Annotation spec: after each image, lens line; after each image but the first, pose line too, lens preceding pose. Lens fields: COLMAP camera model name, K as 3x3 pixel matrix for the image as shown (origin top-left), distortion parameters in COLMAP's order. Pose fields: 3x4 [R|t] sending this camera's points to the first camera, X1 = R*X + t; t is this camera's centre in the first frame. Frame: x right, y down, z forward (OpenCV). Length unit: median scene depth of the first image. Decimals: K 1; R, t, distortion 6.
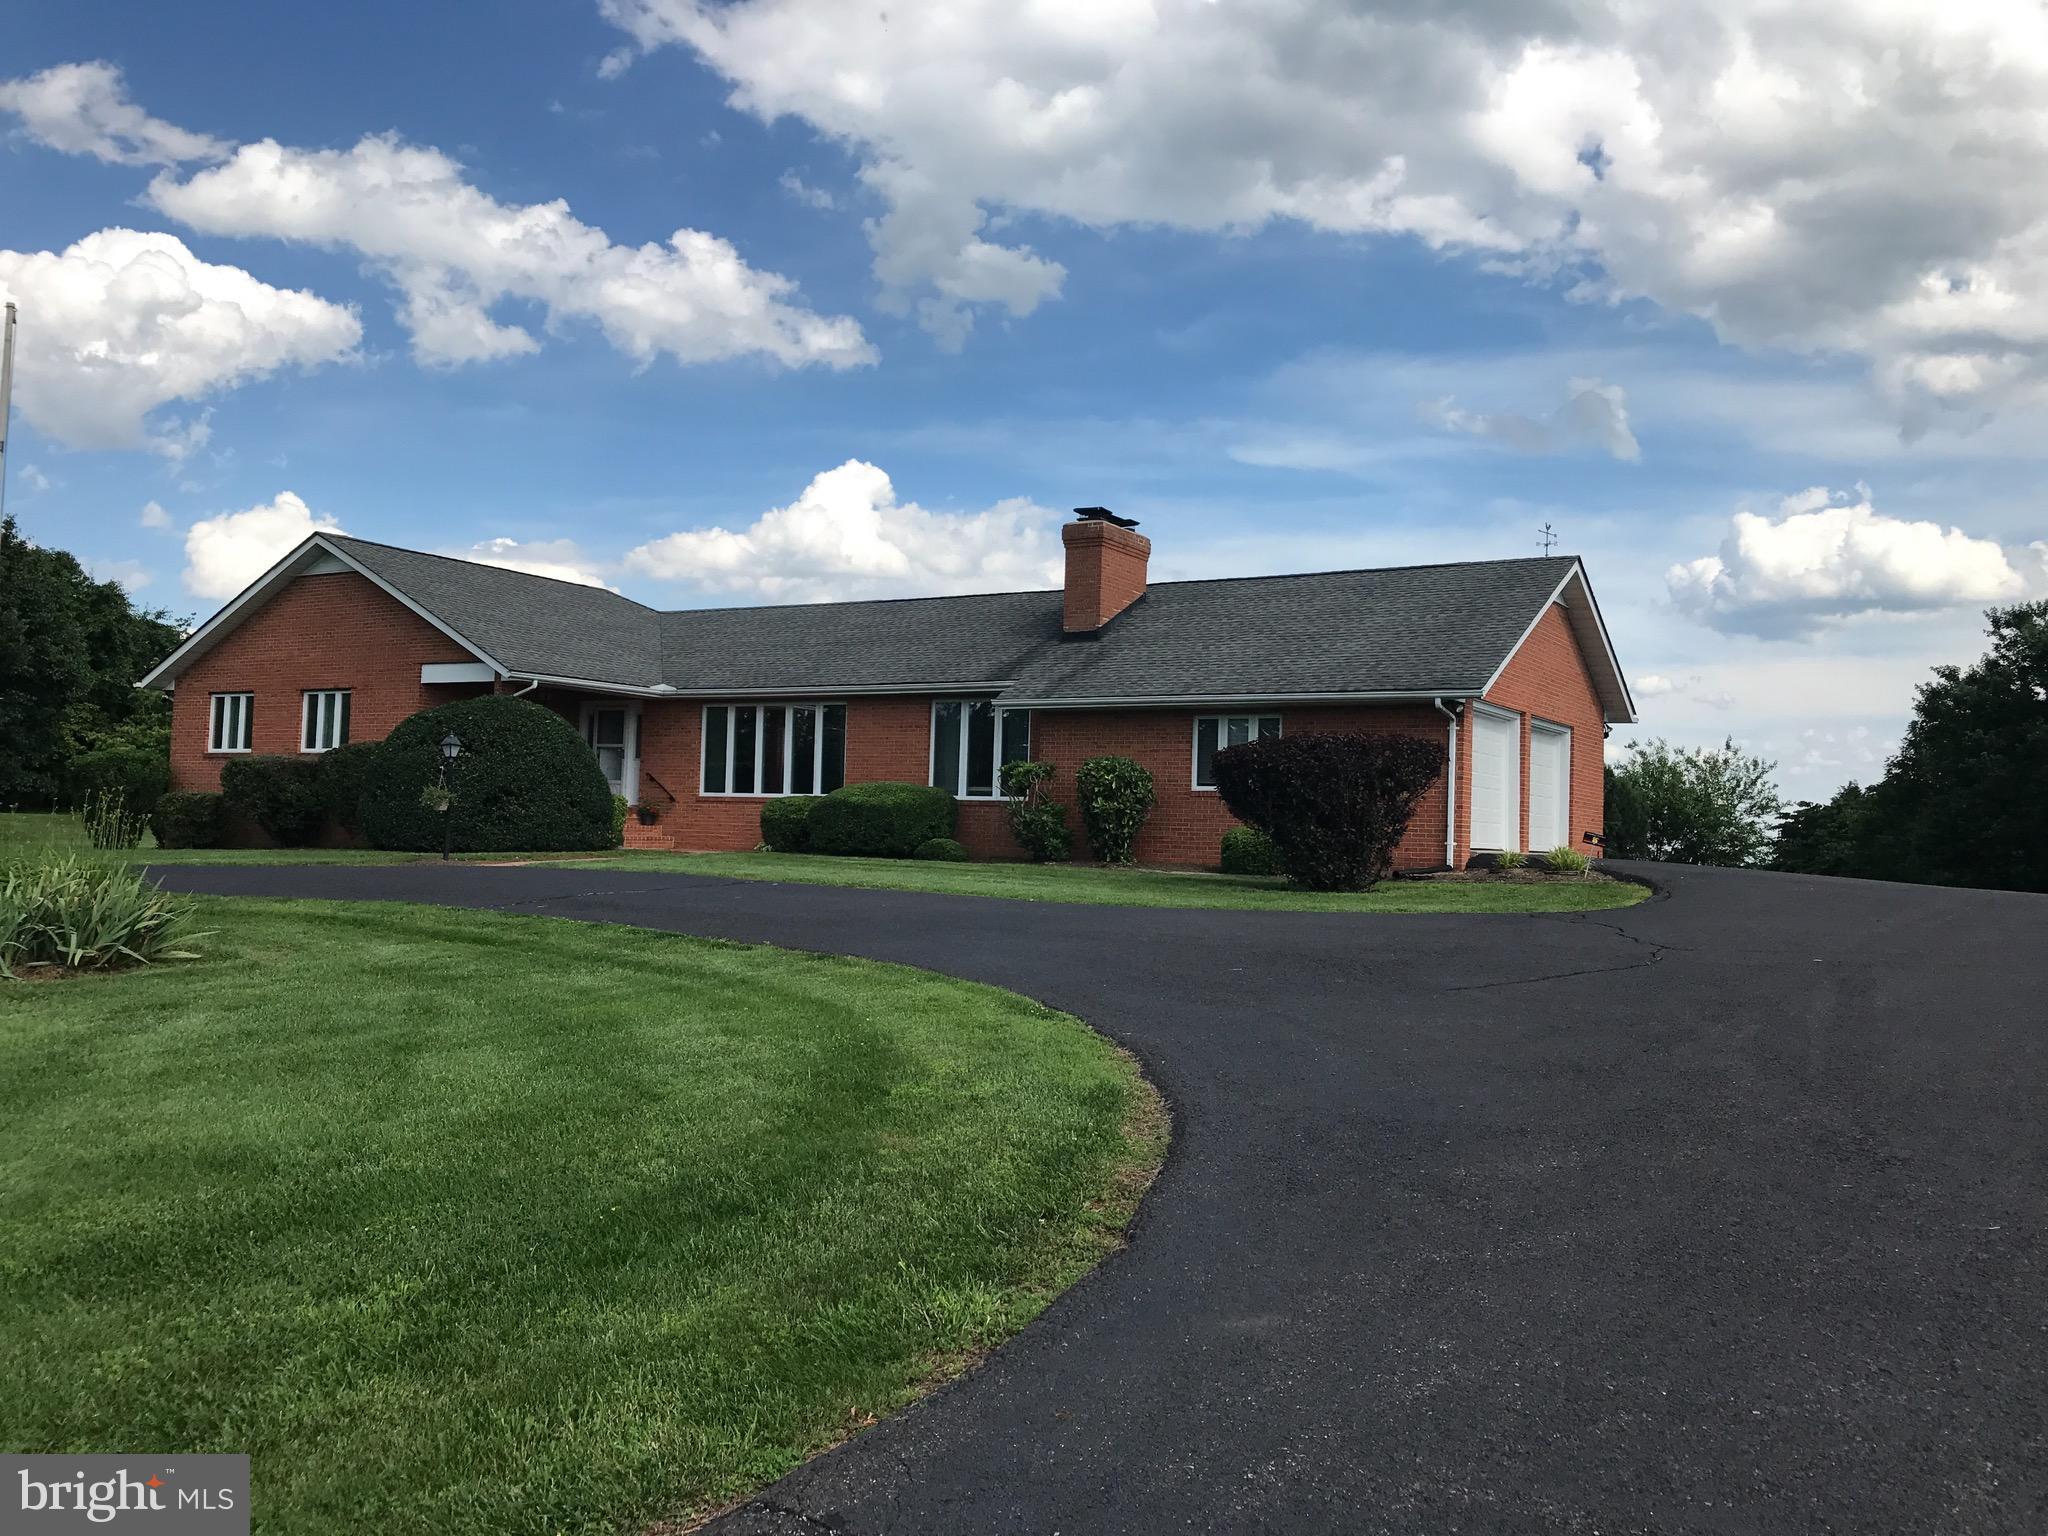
lens RADIAL K [[1739.2, 0, 1024.0], [0, 1739.2, 768.0], [0, 0, 1]] dist [0.007985, -0.004332]
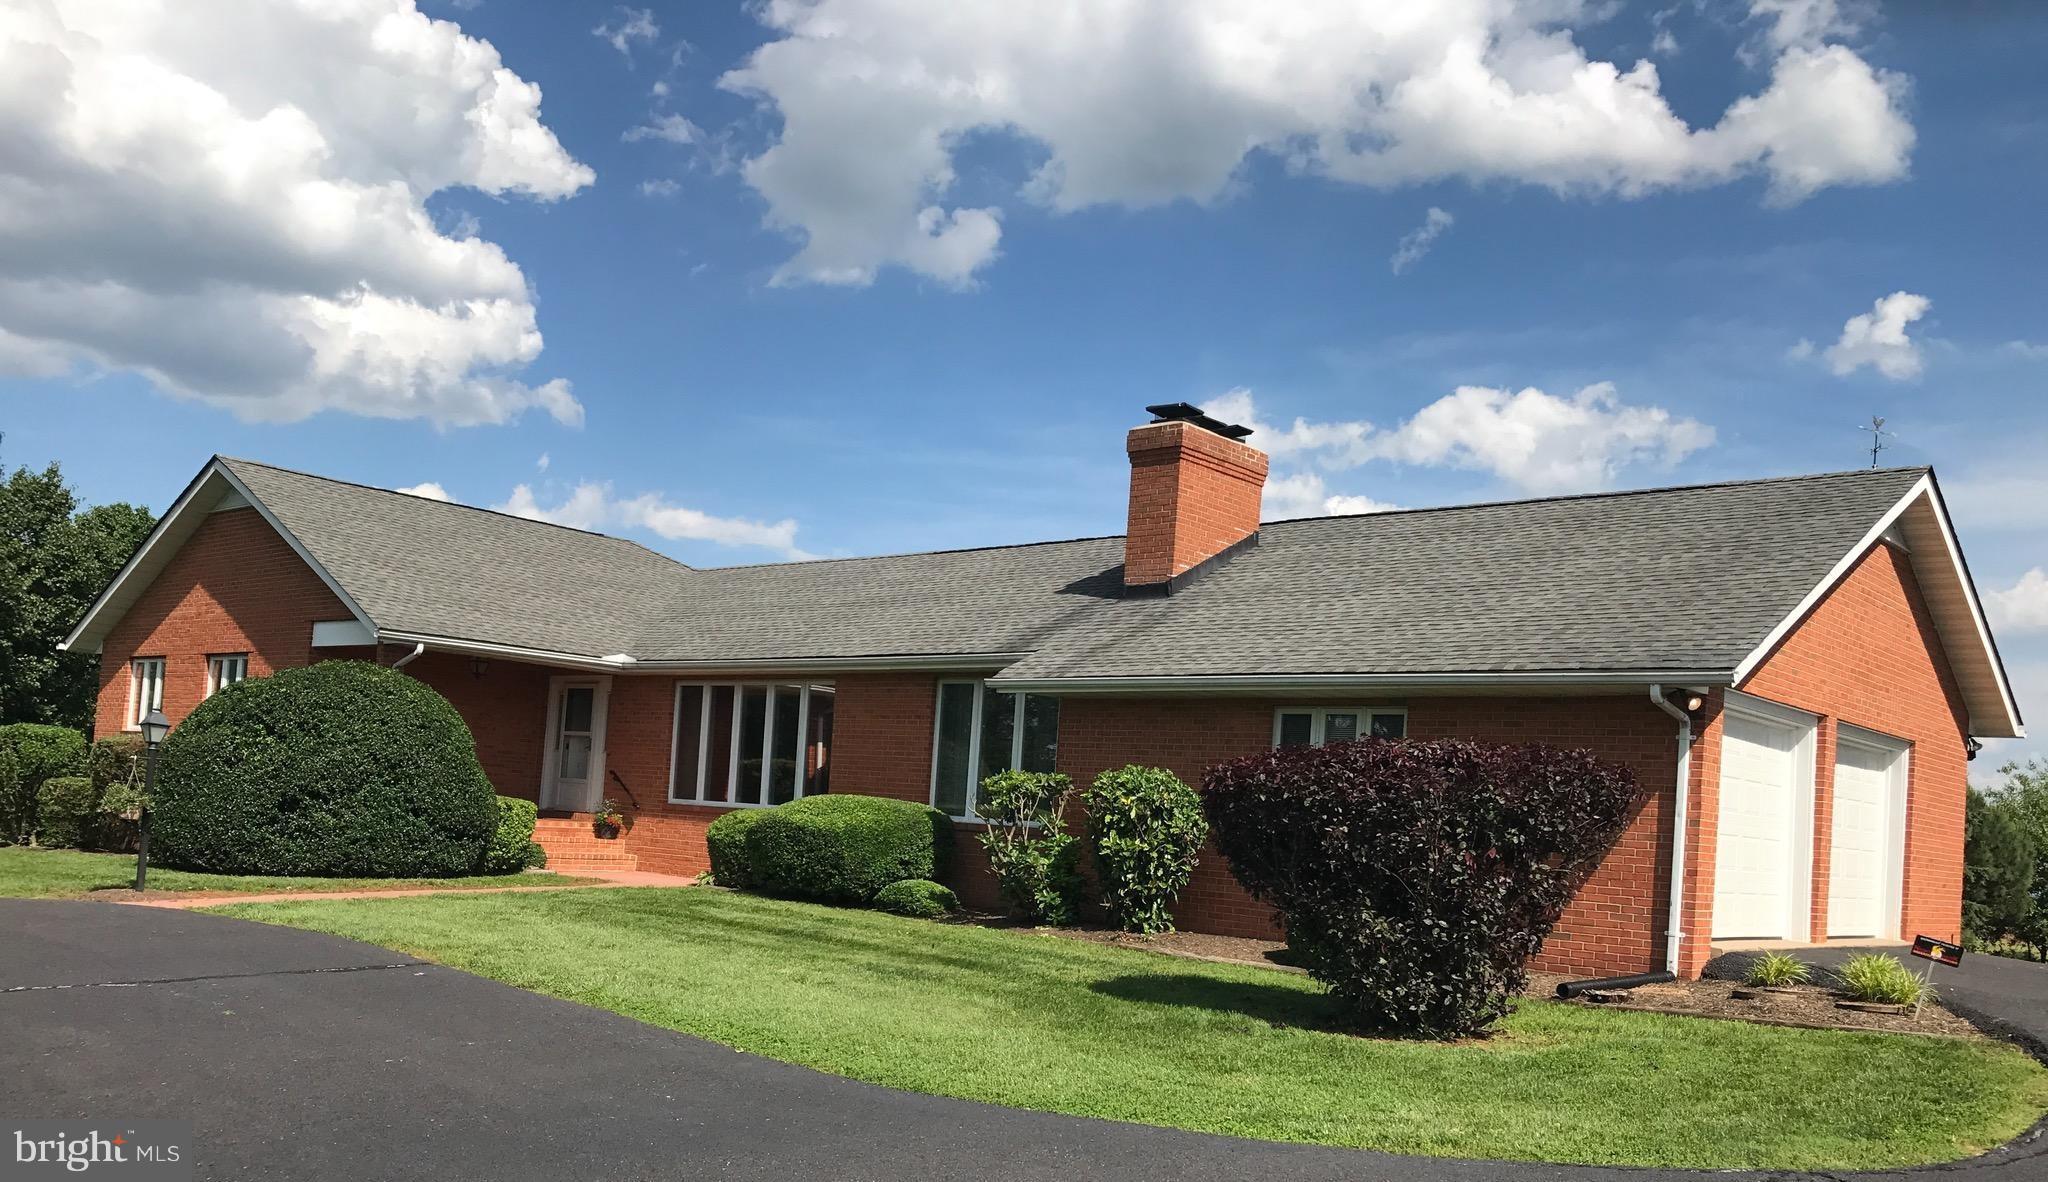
lens RADIAL K [[1706.9, 0, 1024.3], [0, 1706.9, 766.2], [0, 0, 1]] dist [-0.010830, -0.001221]
pose [[0.982005, 0.028655, -0.186668, 0.117126], [-0.028538, 0.999587, 0.003317, -0.007652], [0.186686, 0.002070, 0.982417, 0.341451]]
